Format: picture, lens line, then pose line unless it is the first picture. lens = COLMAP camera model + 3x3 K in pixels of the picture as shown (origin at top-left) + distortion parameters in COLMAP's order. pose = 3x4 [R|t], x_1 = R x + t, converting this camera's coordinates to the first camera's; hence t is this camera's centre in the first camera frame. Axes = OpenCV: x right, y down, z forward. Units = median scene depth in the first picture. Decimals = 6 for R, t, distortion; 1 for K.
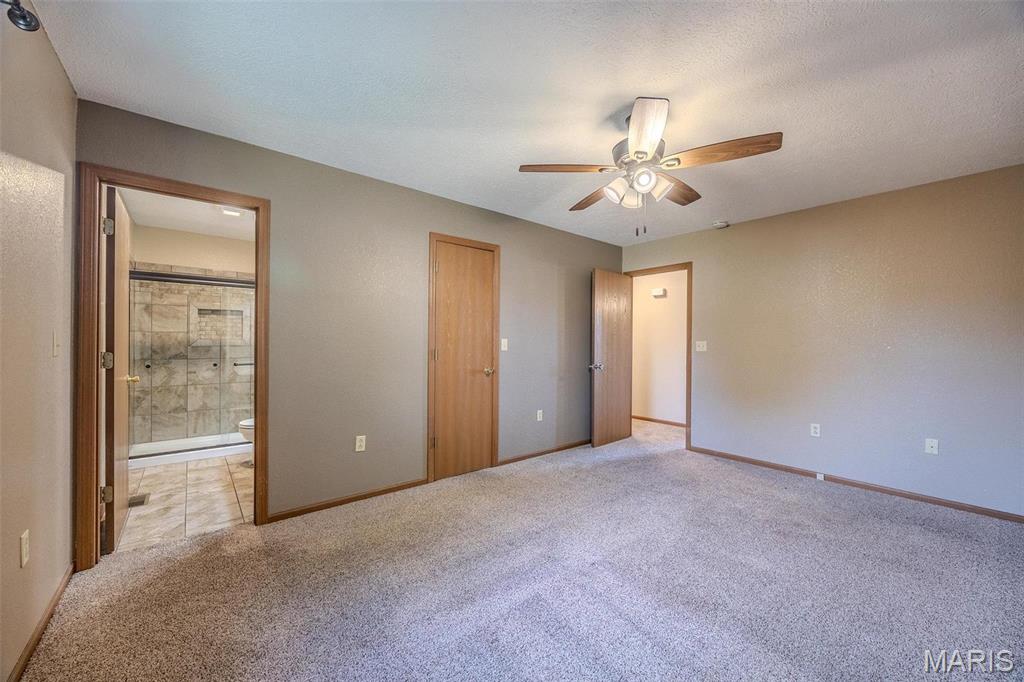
lens RADIAL K [[390.3, 0, 513.7], [0, 390.3, 336.9], [0, 0, 1]] dist [-0.005702, 0.001513]
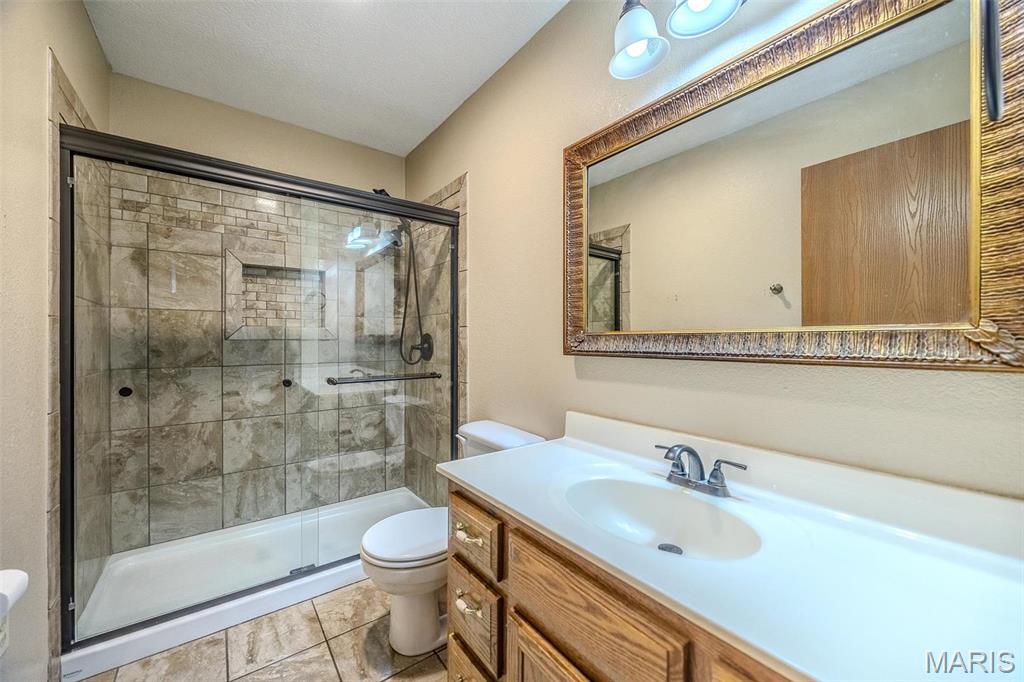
lens RADIAL K [[390.3, 0, 515.8], [0, 390.3, 338.9], [0, 0, 1]] dist [-0.005702, 0.001513]
pose [[0.999123, -0.000020, -0.041881, -0.452139], [0.000360, 0.999967, 0.008108, 0.018684], [0.041880, -0.008116, 0.999090, 0.530014]]
